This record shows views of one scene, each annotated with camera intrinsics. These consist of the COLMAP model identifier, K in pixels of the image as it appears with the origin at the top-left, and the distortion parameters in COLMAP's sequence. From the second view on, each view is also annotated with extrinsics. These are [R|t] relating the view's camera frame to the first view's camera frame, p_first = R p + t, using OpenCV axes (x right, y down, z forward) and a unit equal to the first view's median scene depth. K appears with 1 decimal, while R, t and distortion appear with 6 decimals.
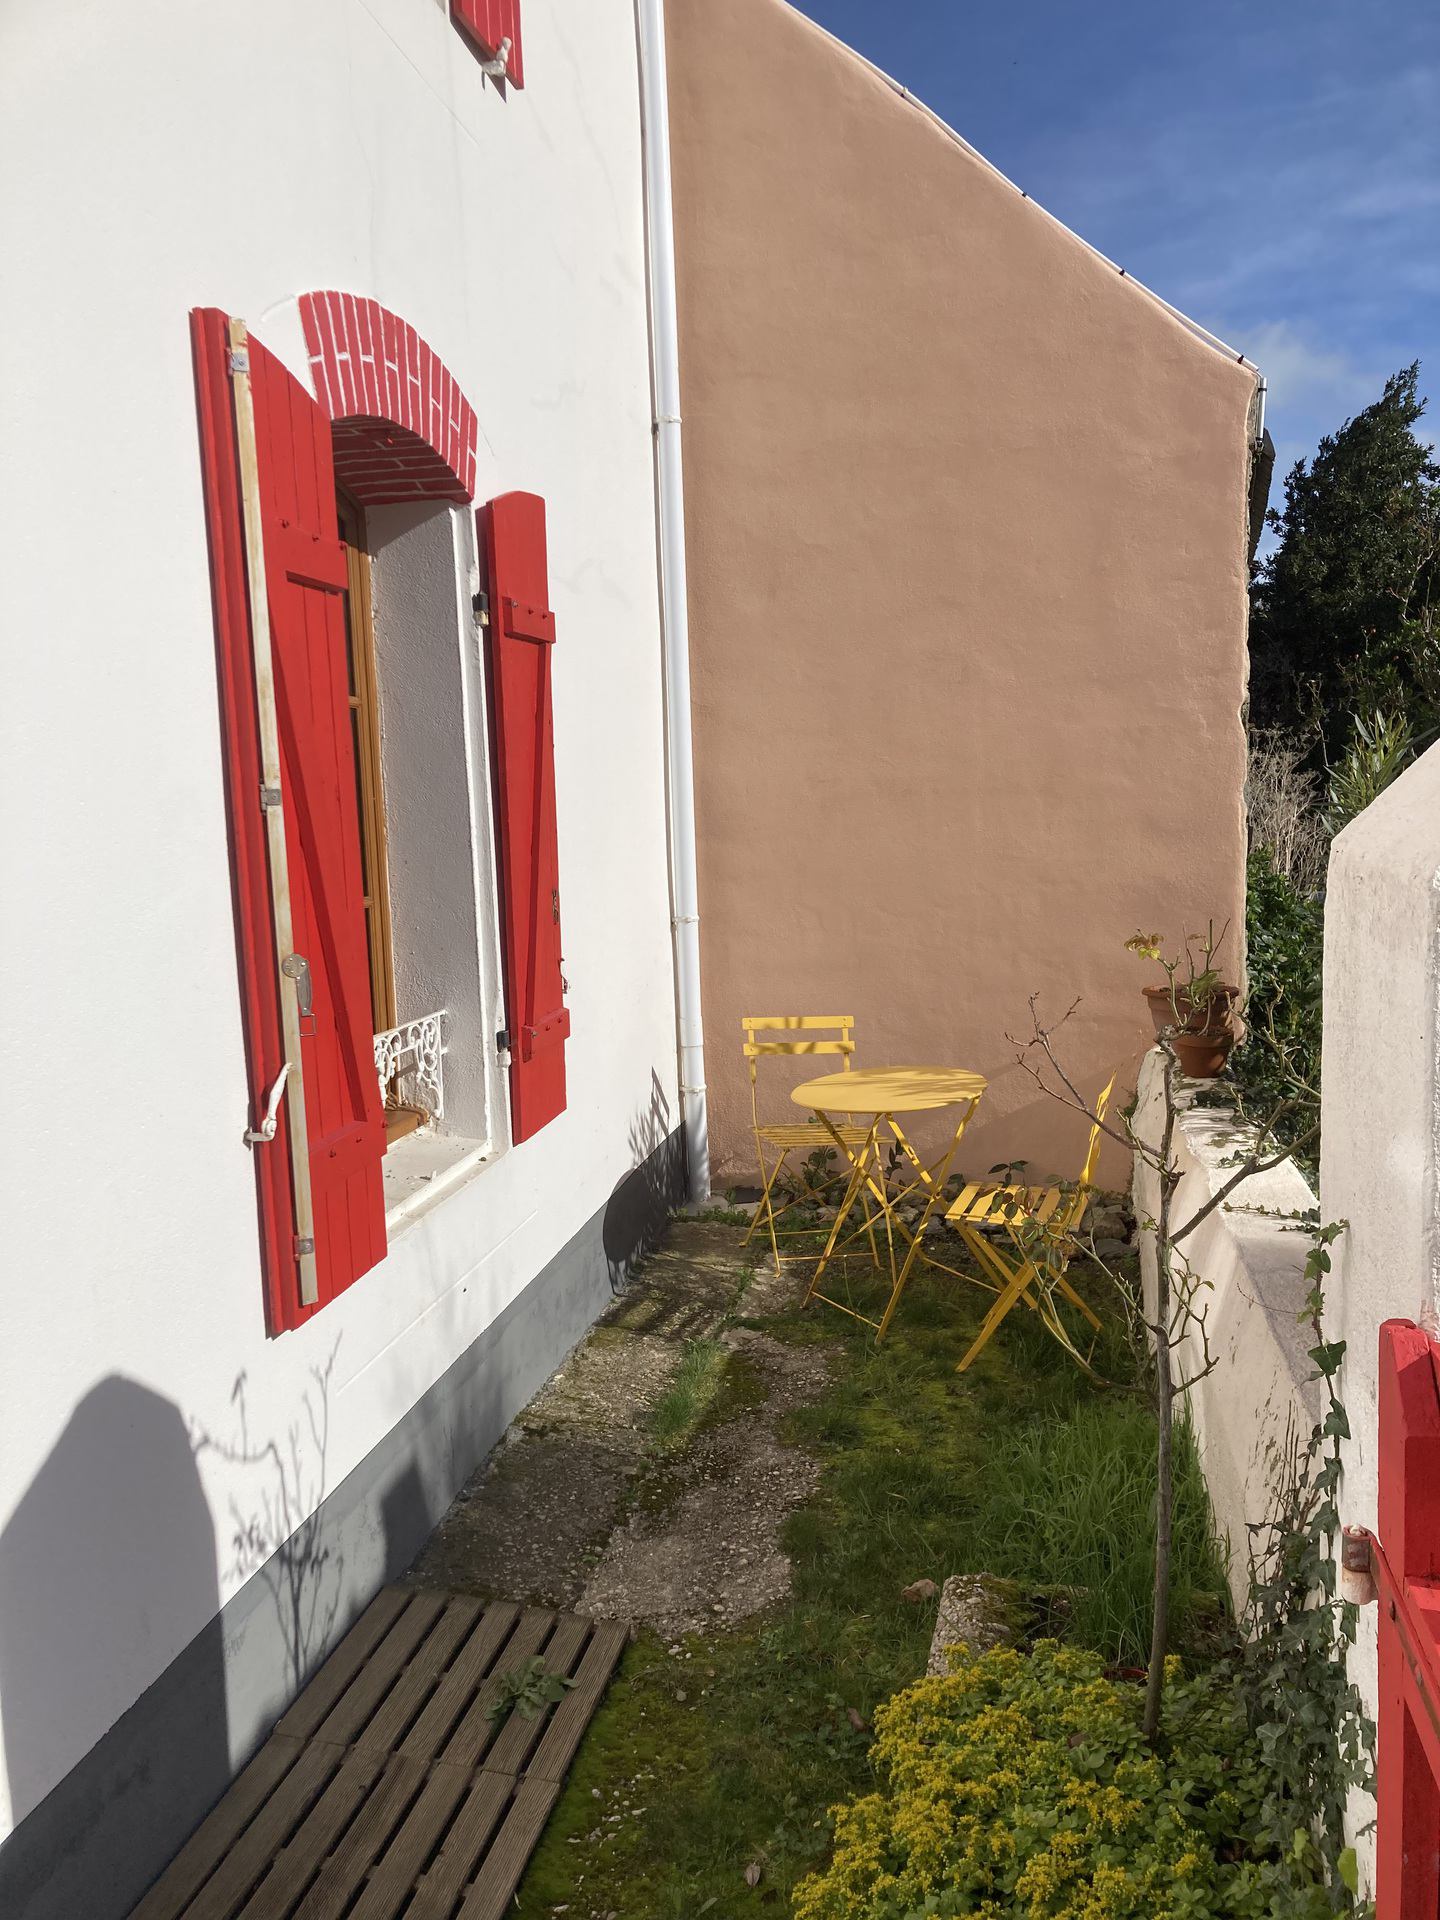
lens RADIAL K [[1546.9, 0, 732.0], [0, 1546.9, 968.0], [0, 0, 1]] dist [0.066651, -0.048041]
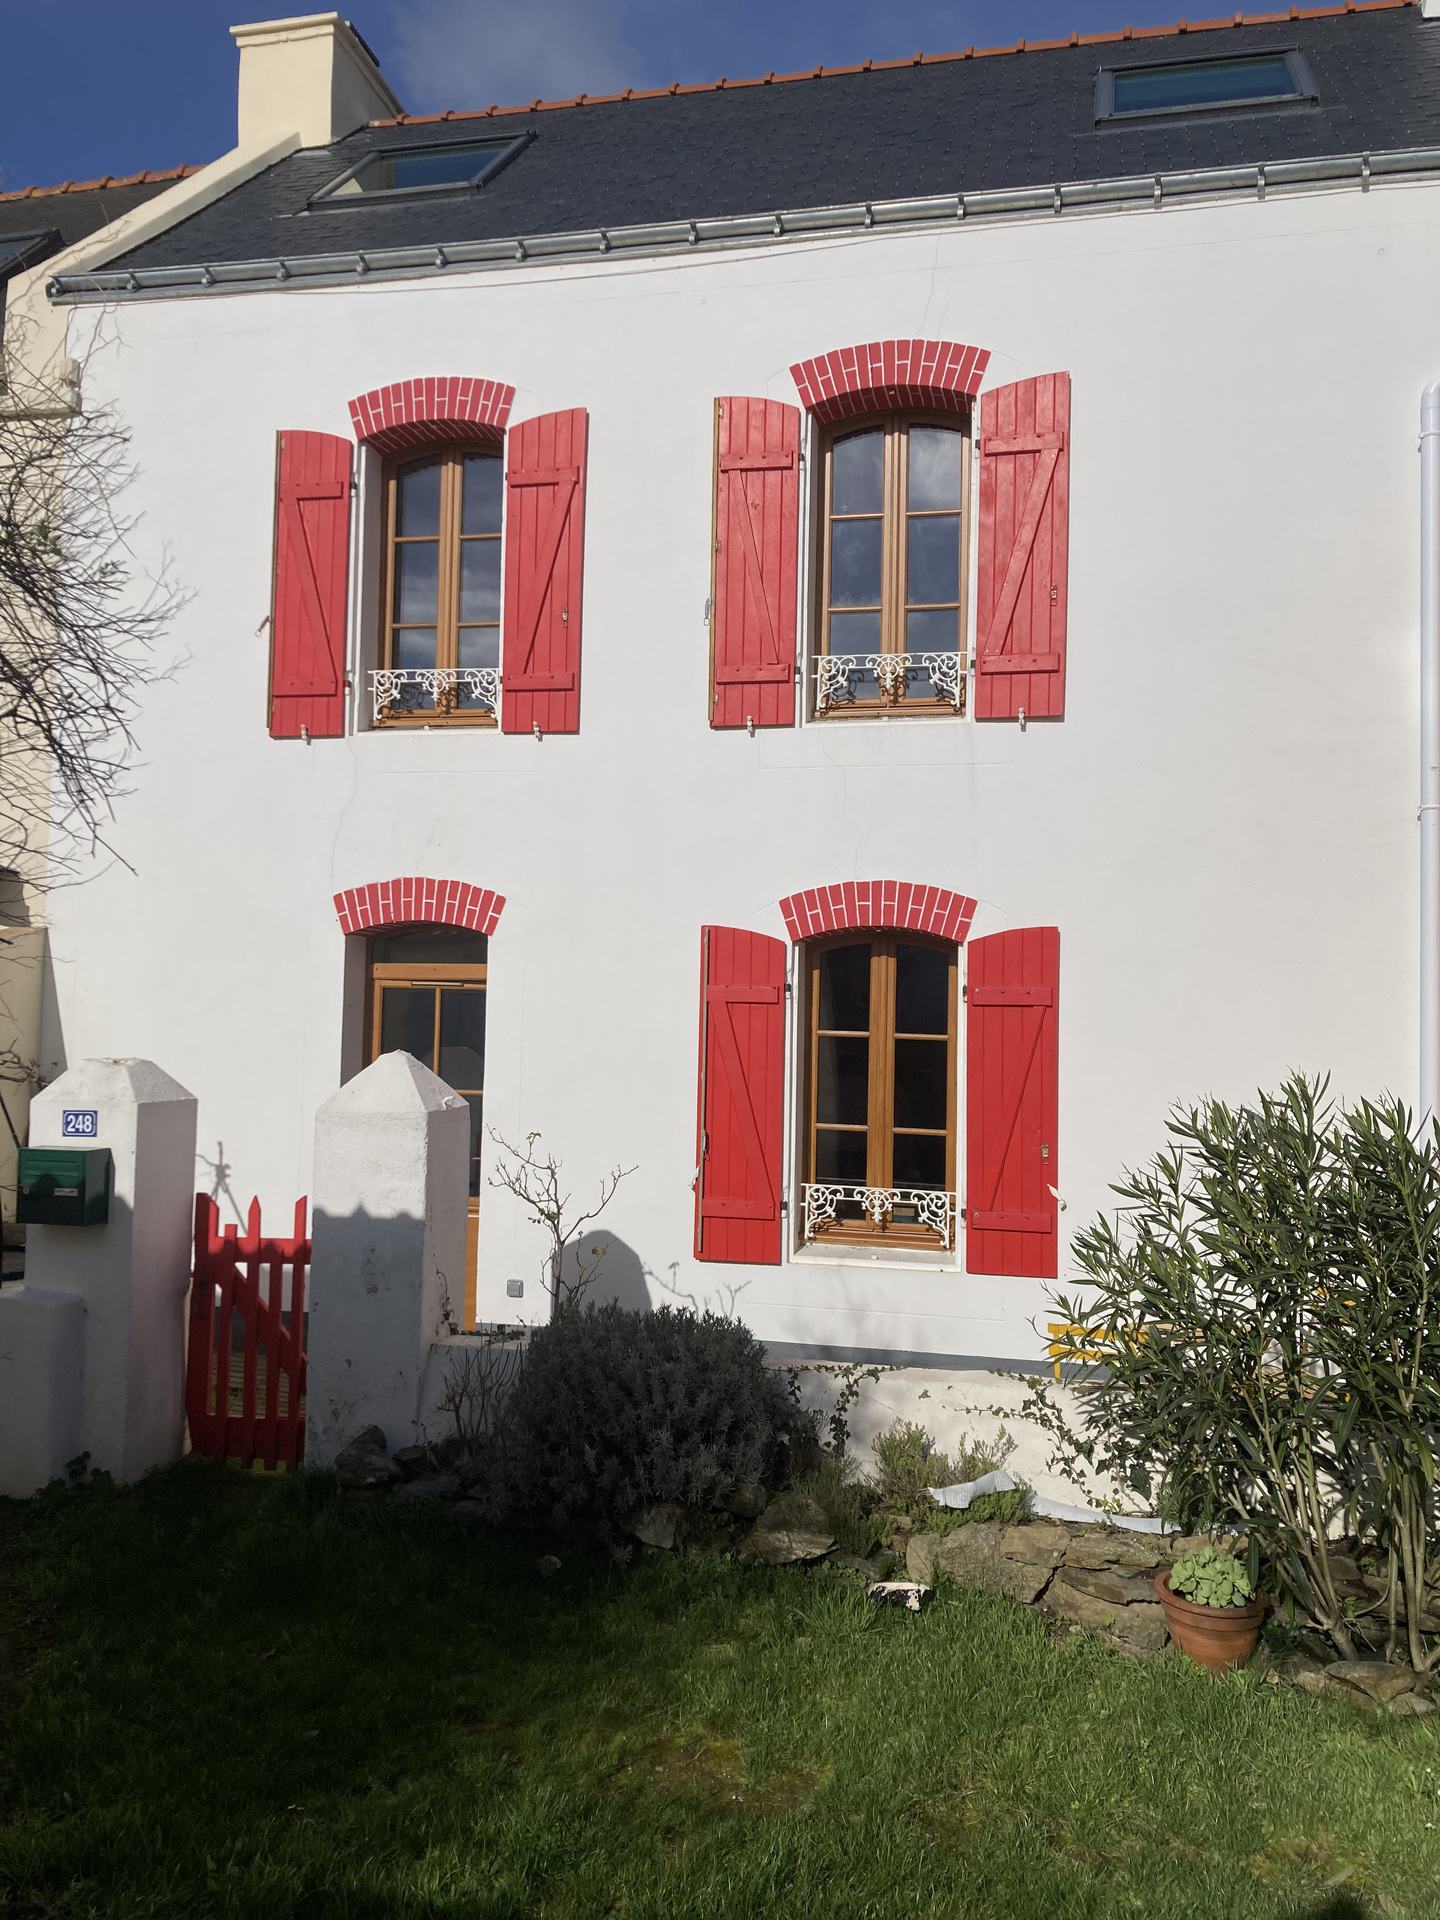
lens RADIAL K [[1546.9, 0, 724.1], [0, 1546.9, 961.5], [0, 0, 1]] dist [0.066651, -0.048041]
pose [[-0.048268, -0.015241, -0.998718, 1.681820], [-0.139259, 0.990220, -0.008381, -0.193356], [0.989079, 0.138676, -0.049918, 0.715343]]
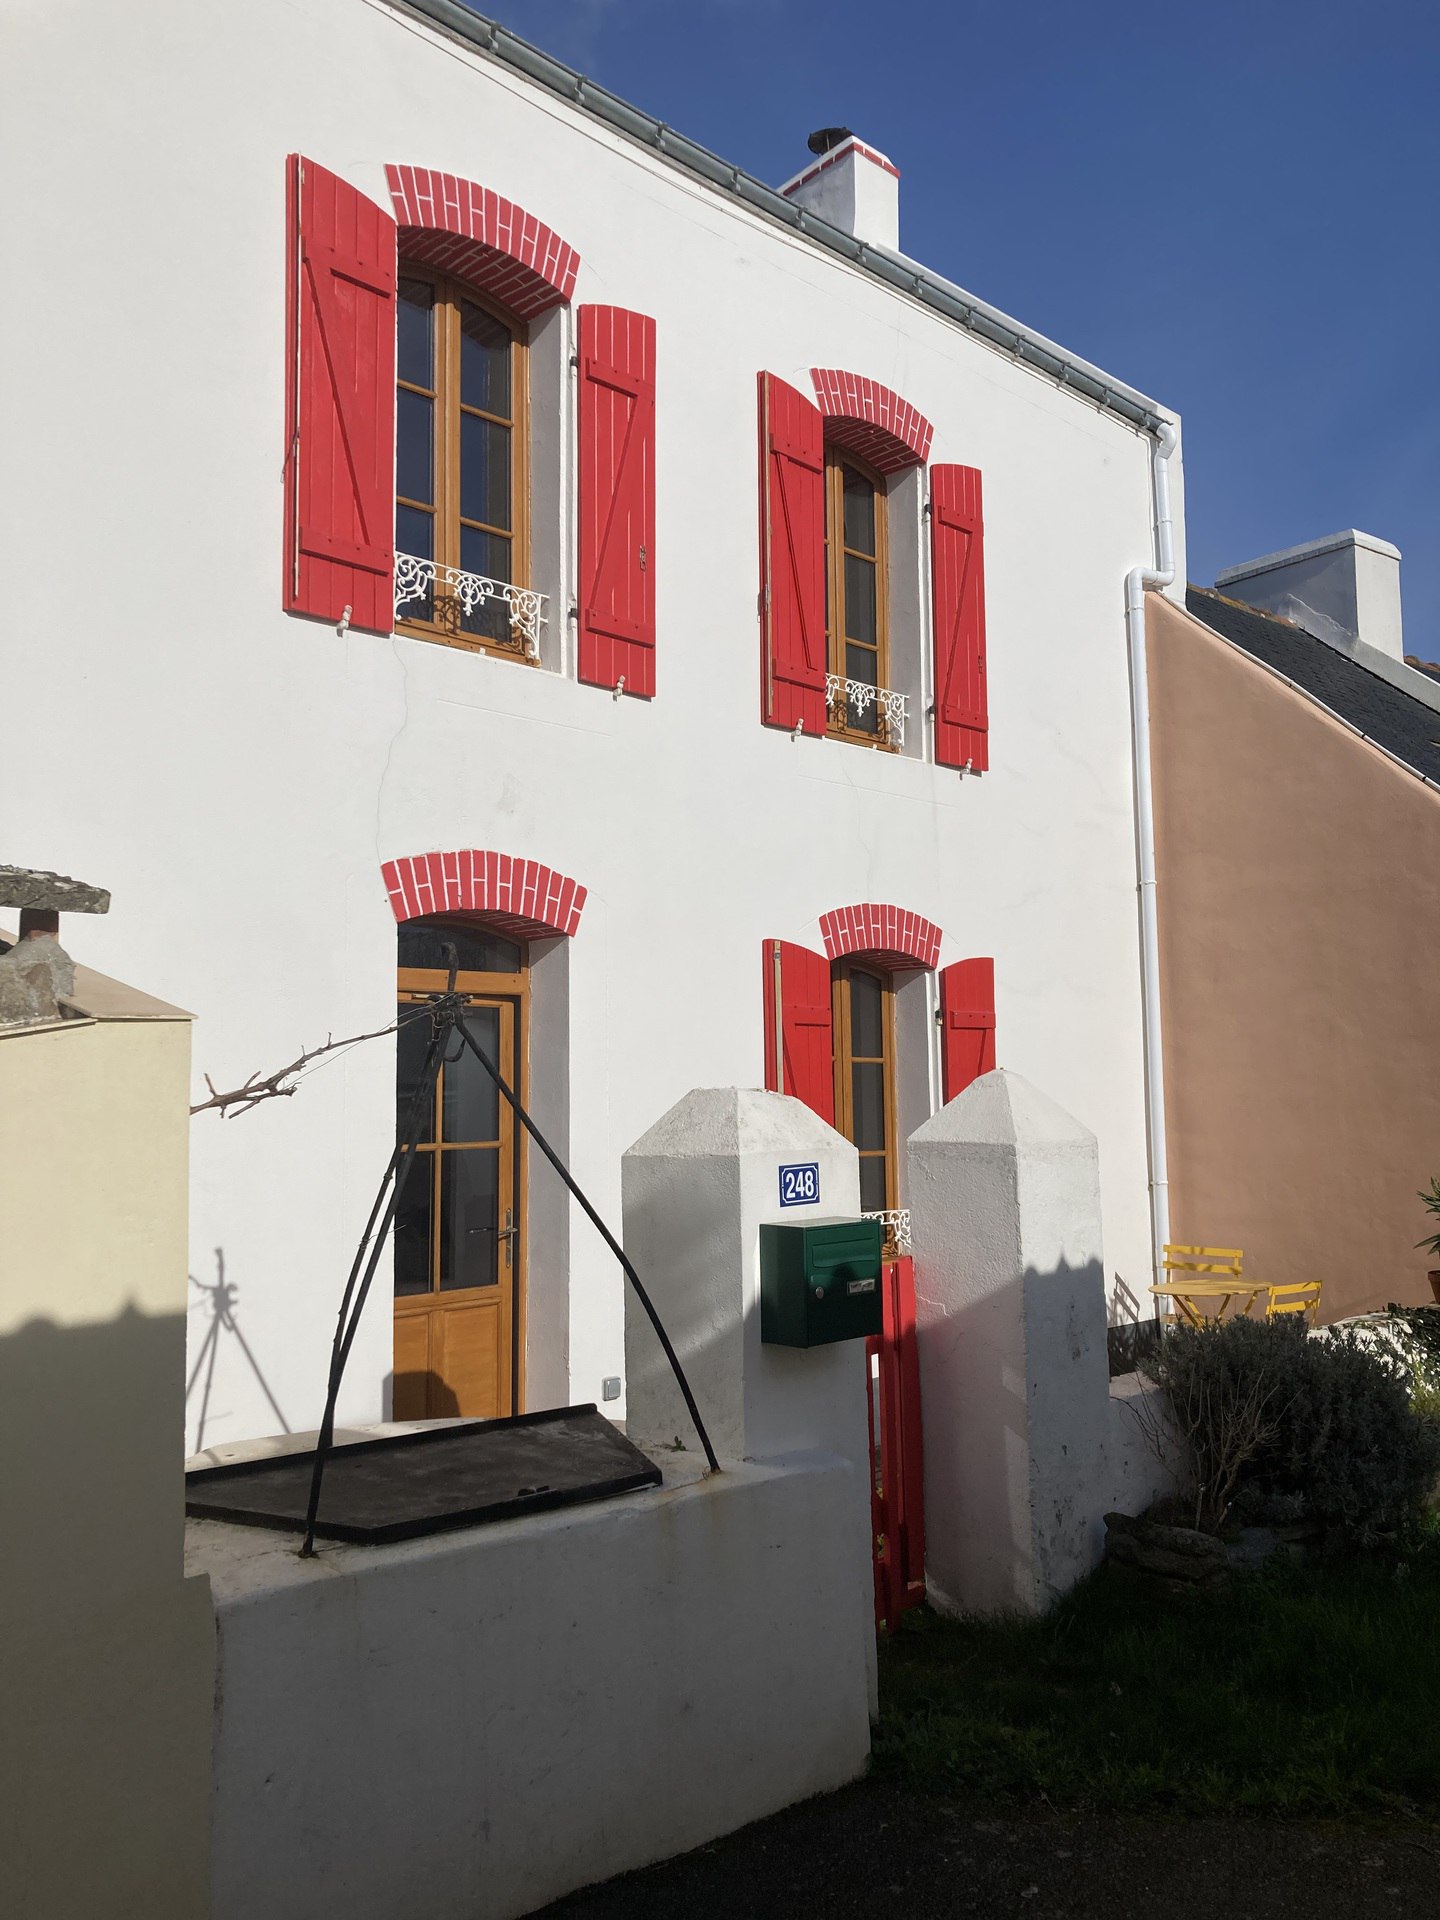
lens RADIAL K [[1546.9, 0, 725.4], [0, 1546.9, 950.7], [0, 0, 1]] dist [0.066651, -0.048041]
pose [[0.819382, -0.036619, -0.572077, 0.738964], [-0.077388, 0.981756, -0.173684, 0.063394], [0.568001, 0.186585, 0.801599, -0.797801]]
